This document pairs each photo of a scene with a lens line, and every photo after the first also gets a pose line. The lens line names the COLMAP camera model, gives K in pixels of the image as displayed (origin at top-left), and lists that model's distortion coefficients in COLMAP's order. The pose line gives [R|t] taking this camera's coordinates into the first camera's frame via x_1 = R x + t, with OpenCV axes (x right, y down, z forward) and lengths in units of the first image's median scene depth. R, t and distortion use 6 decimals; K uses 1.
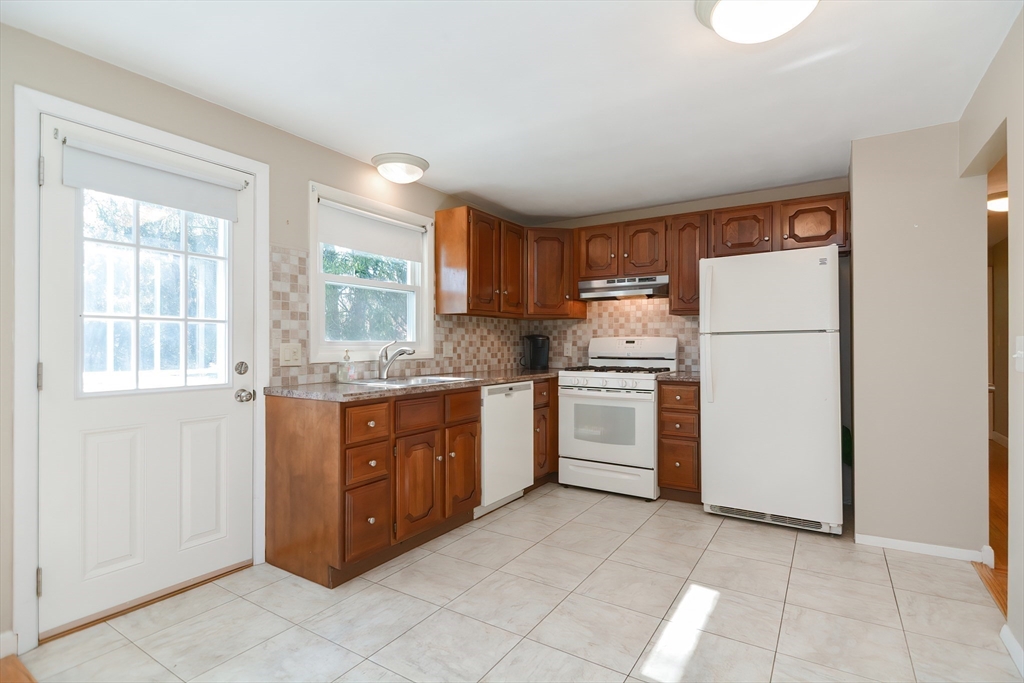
lens RADIAL K [[491.1, 0, 517.6], [0, 491.1, 342.6], [0, 0, 1]] dist [0.001579, -0.010376]
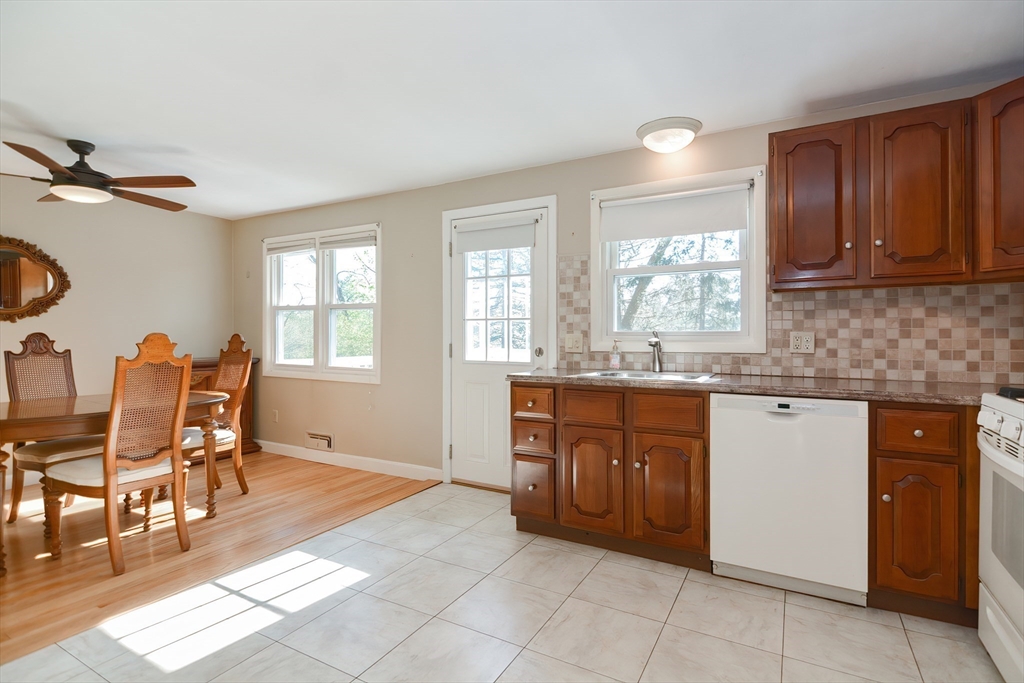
lens RADIAL K [[500.3, 0, 513.8], [0, 500.3, 336.4], [0, 0, 1]] dist [0.000949, -0.011594]
pose [[0.046711, 0.004946, -0.998896, 0.742020], [0.005797, 0.999970, 0.005222, 0.000317], [0.998892, -0.006035, 0.046681, 0.773922]]
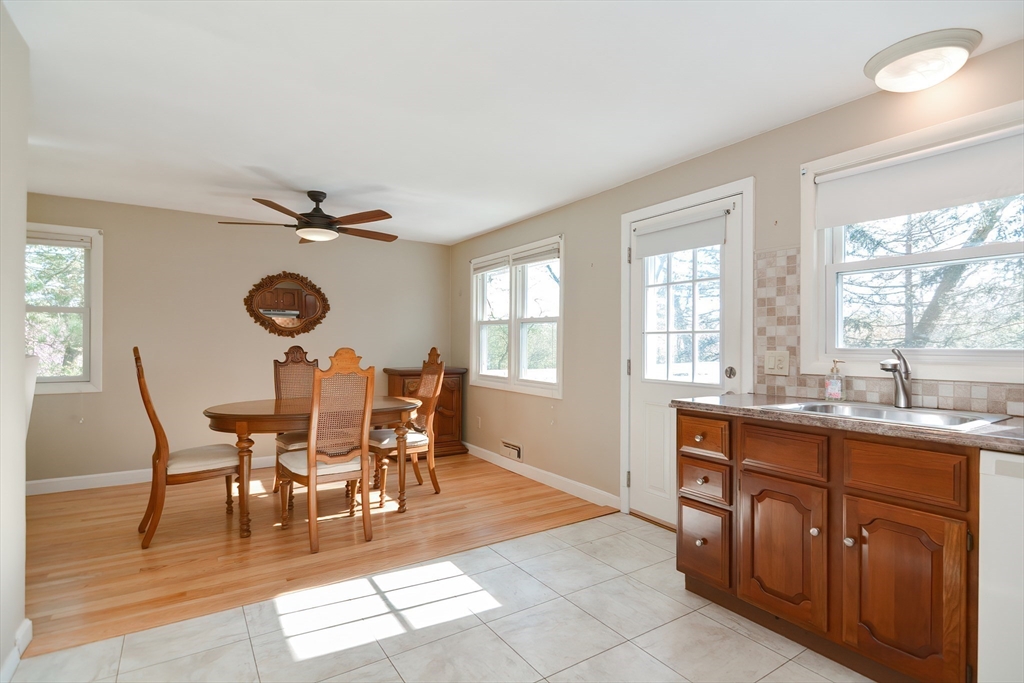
lens RADIAL K [[493.2, 0, 501.0], [0, 493.2, 344.8], [0, 0, 1]] dist [0.002370, -0.009886]
pose [[-0.427840, -0.000021, -0.903855, 0.604060], [0.001714, 0.999998, -0.000835, -0.009592], [0.903853, -0.001907, -0.427839, 0.902866]]
